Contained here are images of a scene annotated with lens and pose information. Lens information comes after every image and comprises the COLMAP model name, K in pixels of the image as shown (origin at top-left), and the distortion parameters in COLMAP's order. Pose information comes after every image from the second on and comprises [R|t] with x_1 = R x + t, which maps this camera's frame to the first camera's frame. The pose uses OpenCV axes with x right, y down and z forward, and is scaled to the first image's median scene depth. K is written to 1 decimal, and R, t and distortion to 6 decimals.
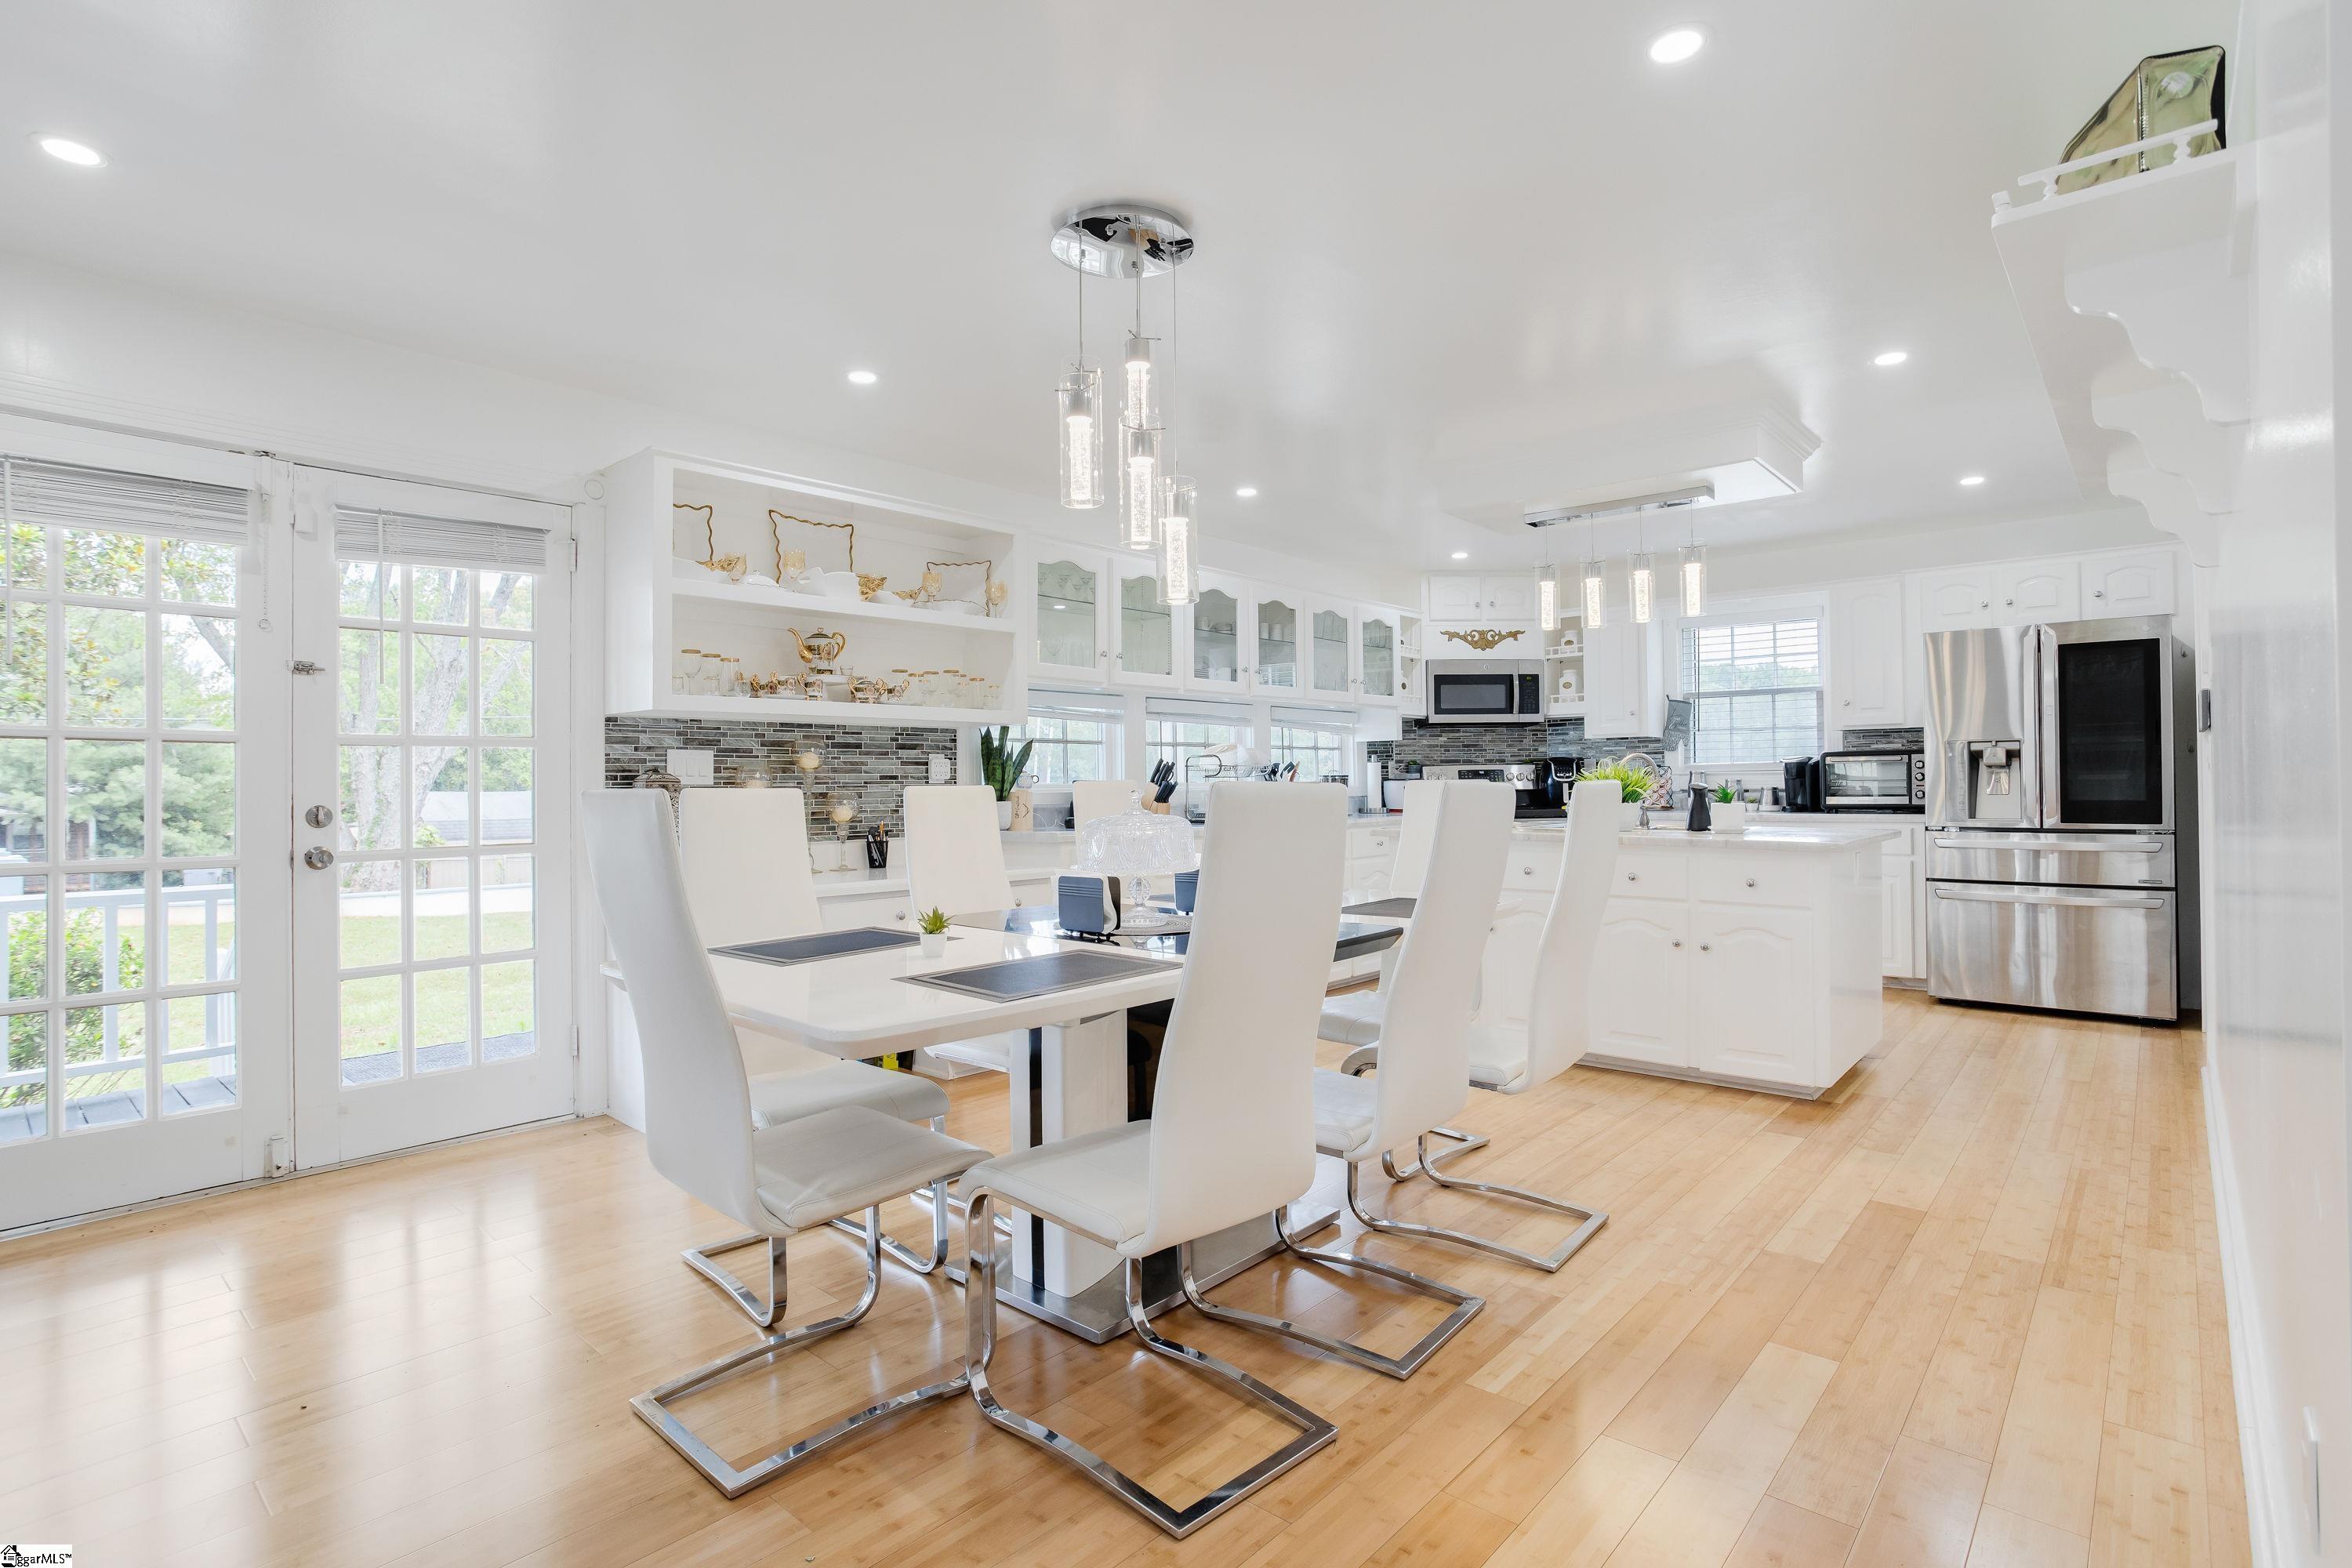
lens RADIAL K [[1119.9, 0, 1174.5], [0, 1119.9, 772.5], [0, 0, 1]] dist [-0.072525, 0.032500]
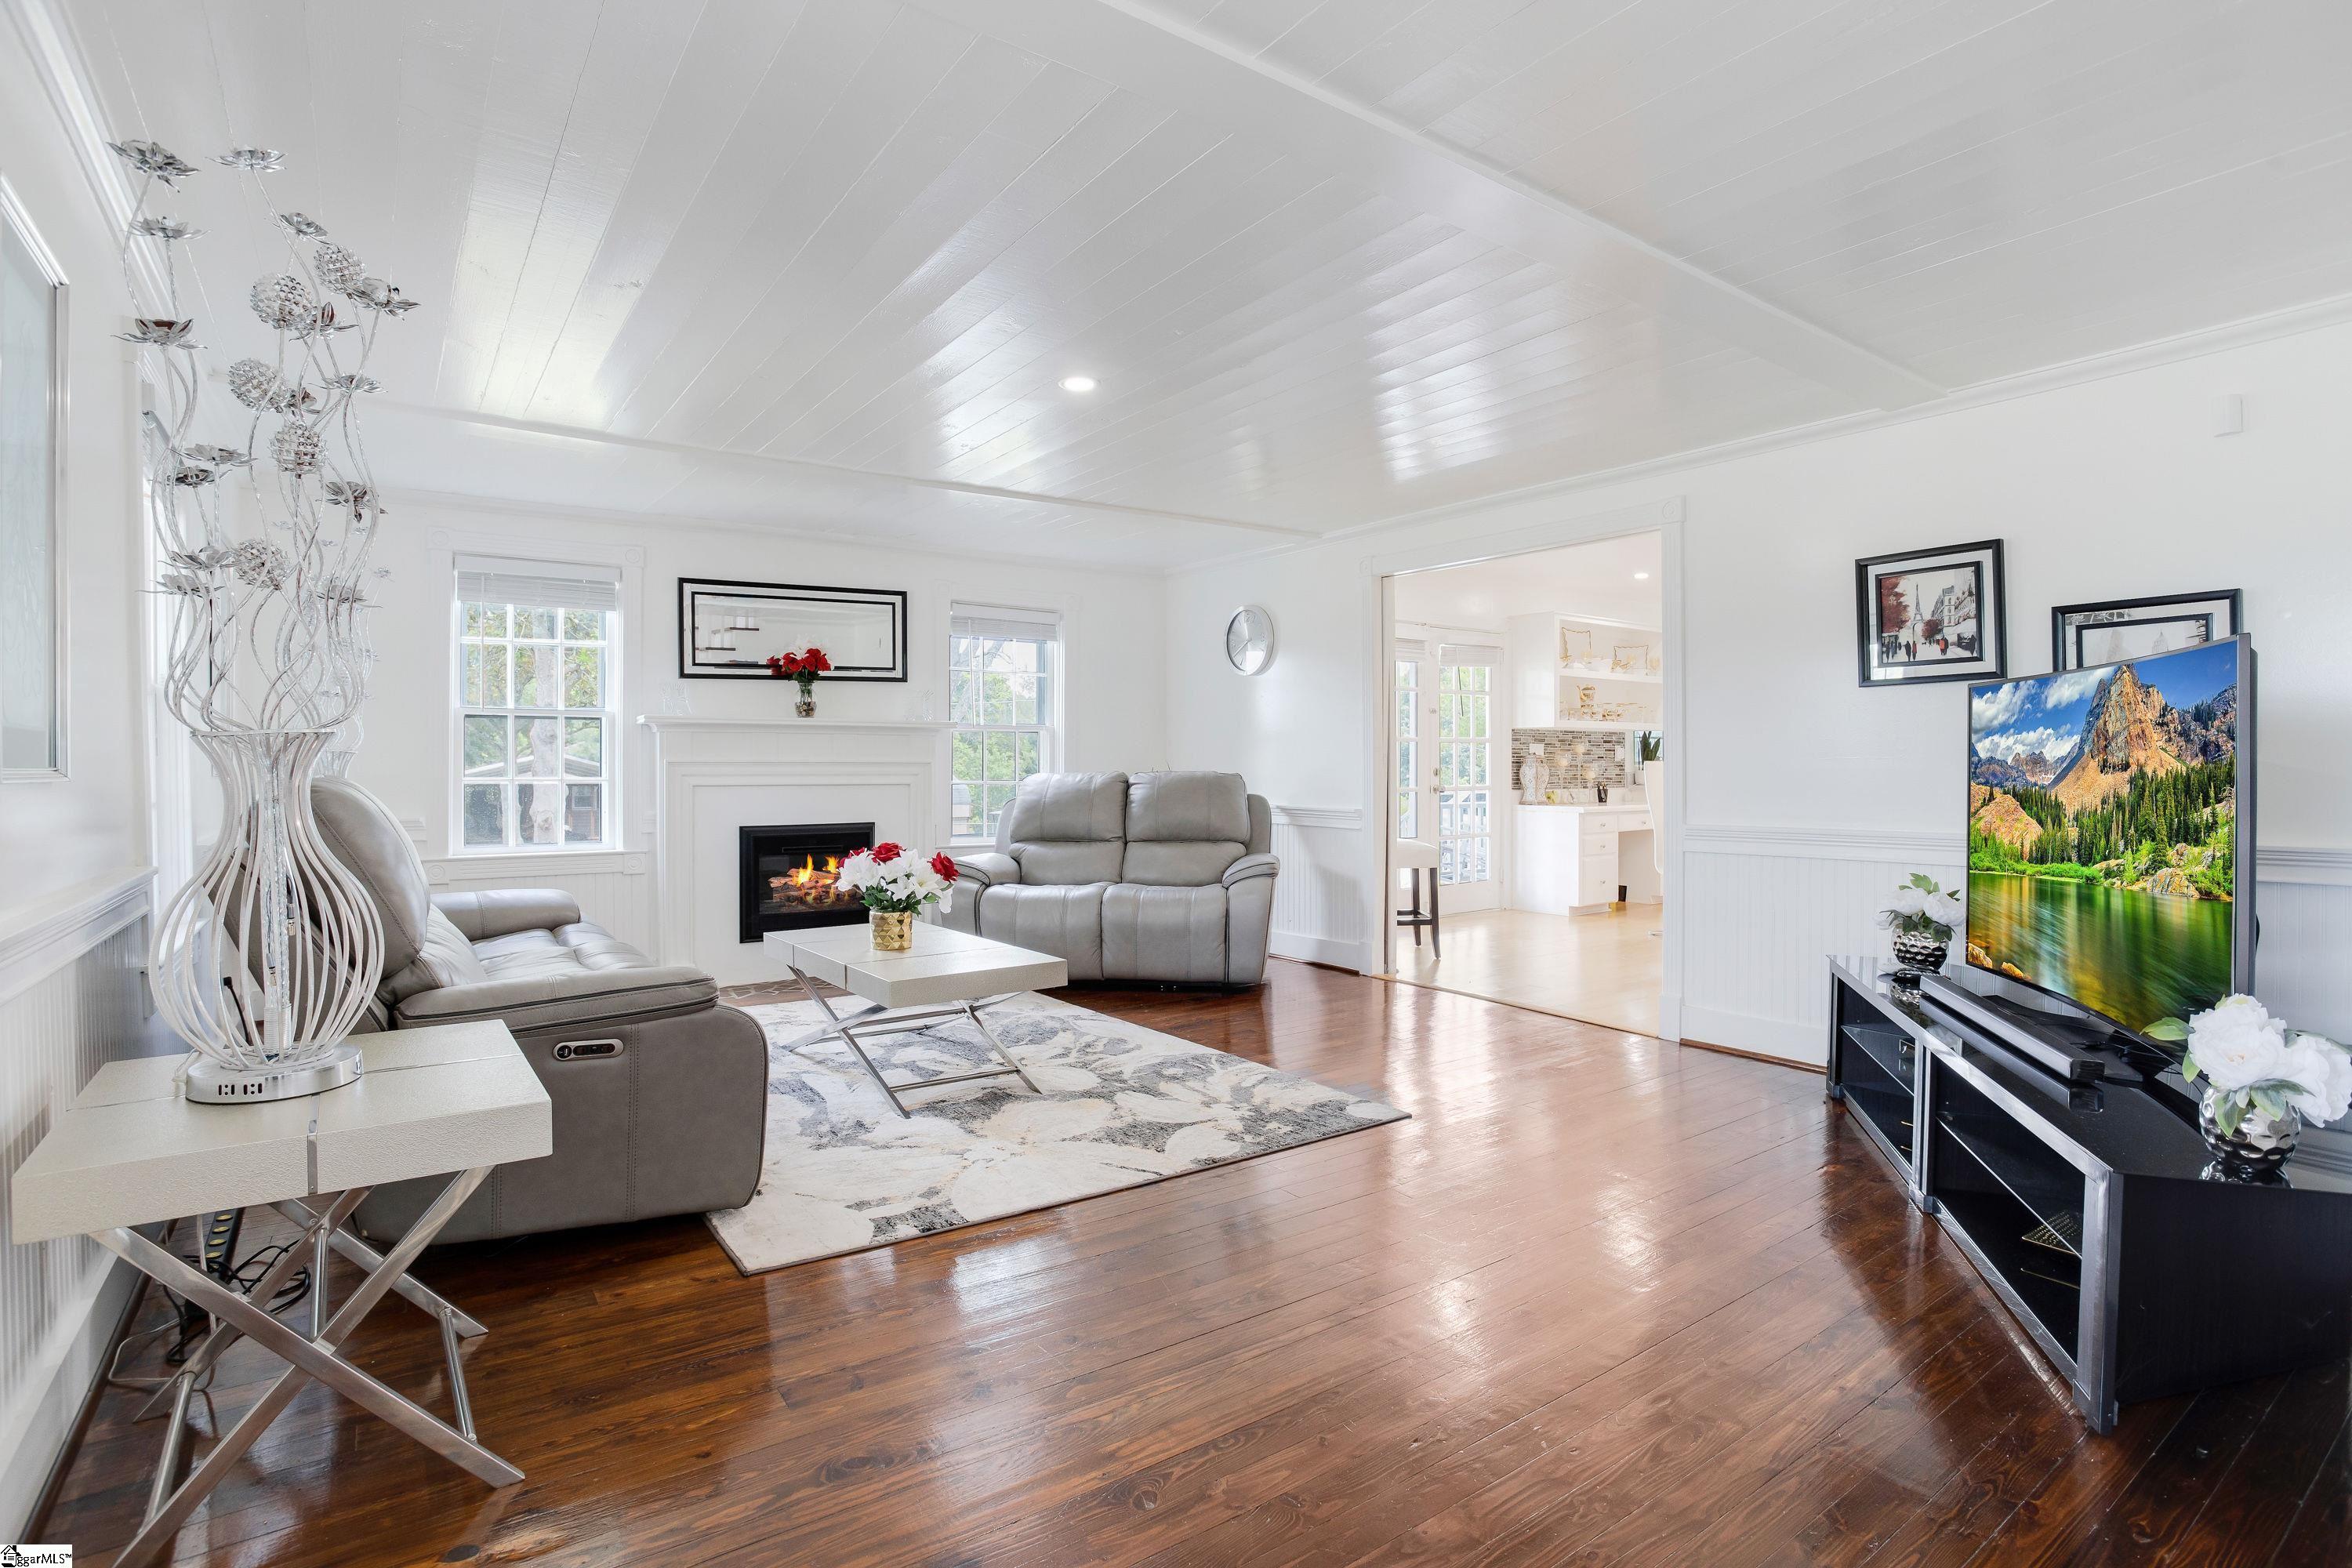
lens RADIAL K [[1137.5, 0, 1176.0], [0, 1137.5, 784.0], [0, 0, 1]] dist [-0.049982, 0.017441]
pose [[0.977875, 0.012198, -0.208833, -0.439898], [-0.005865, 0.999505, 0.030918, -0.004568], [0.209107, -0.029009, 0.977462, -0.857770]]
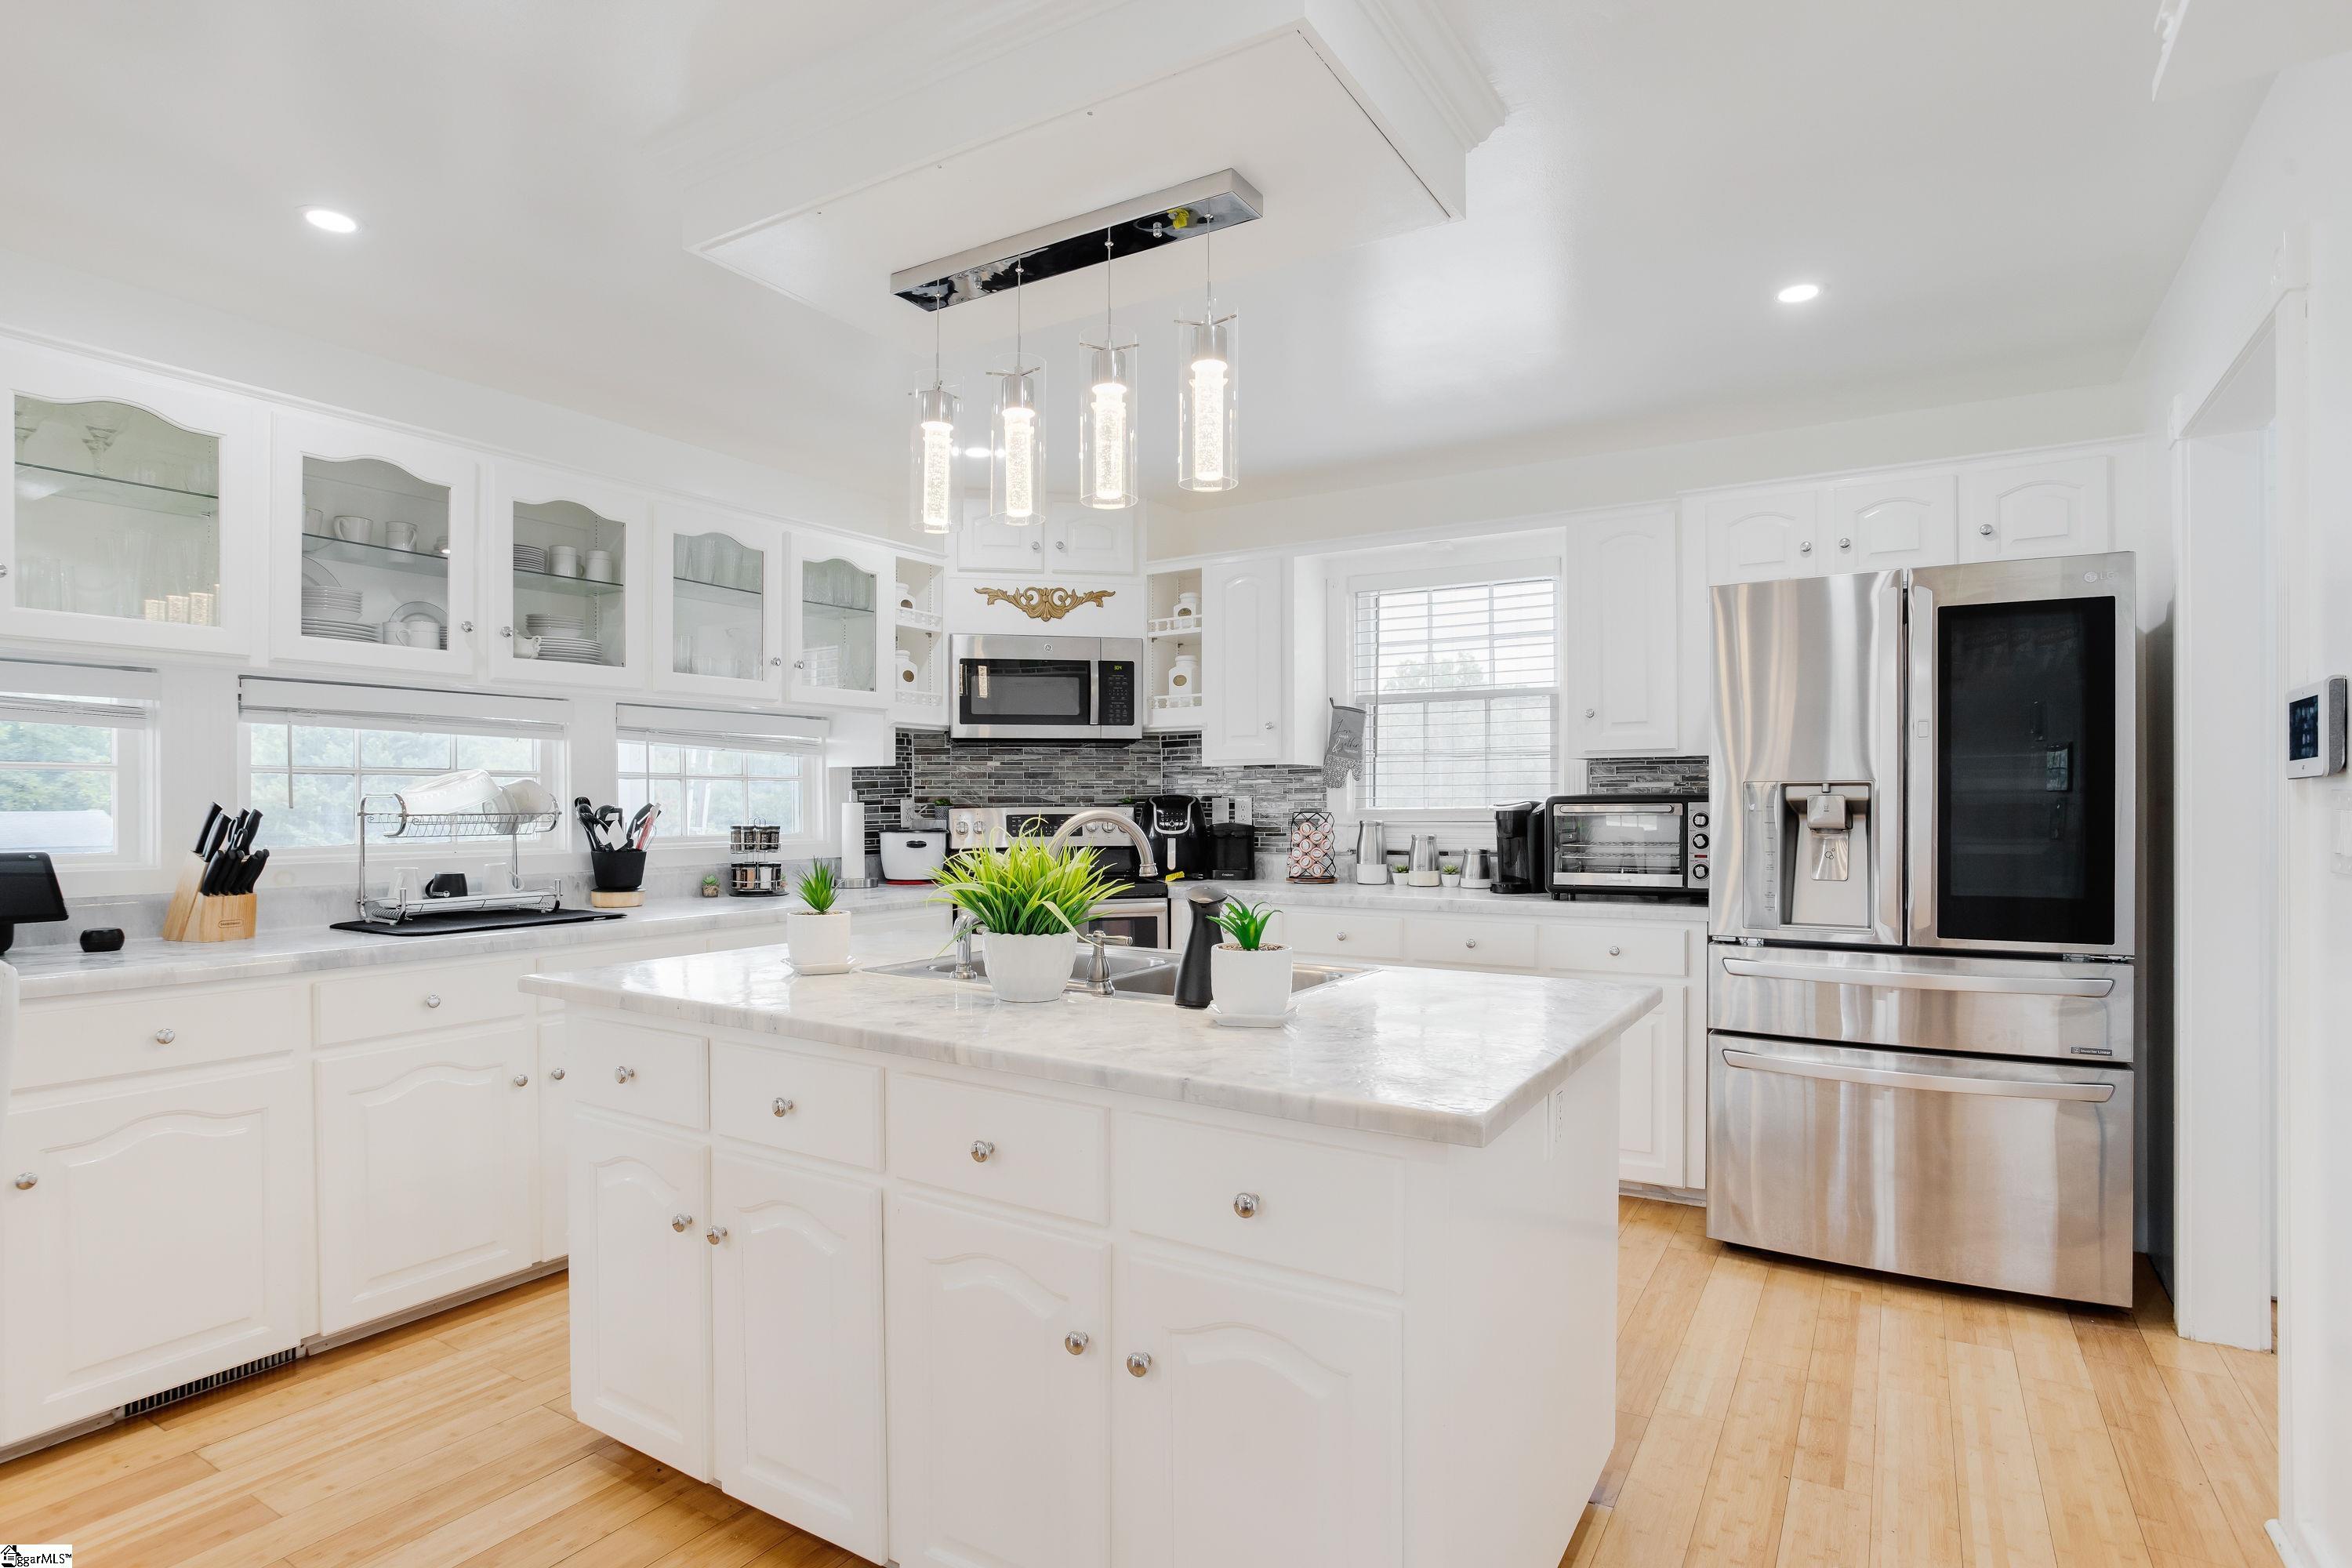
lens RADIAL K [[1219.7, 0, 1167.5], [0, 1219.7, 800.8], [0, 0, 1]] dist [-0.075251, 0.041057]
pose [[0.983511, 0.006771, 0.180720, 0.269682], [-0.007969, 0.999951, 0.005904, -0.017916], [-0.180671, -0.007247, 0.983517, 0.393569]]
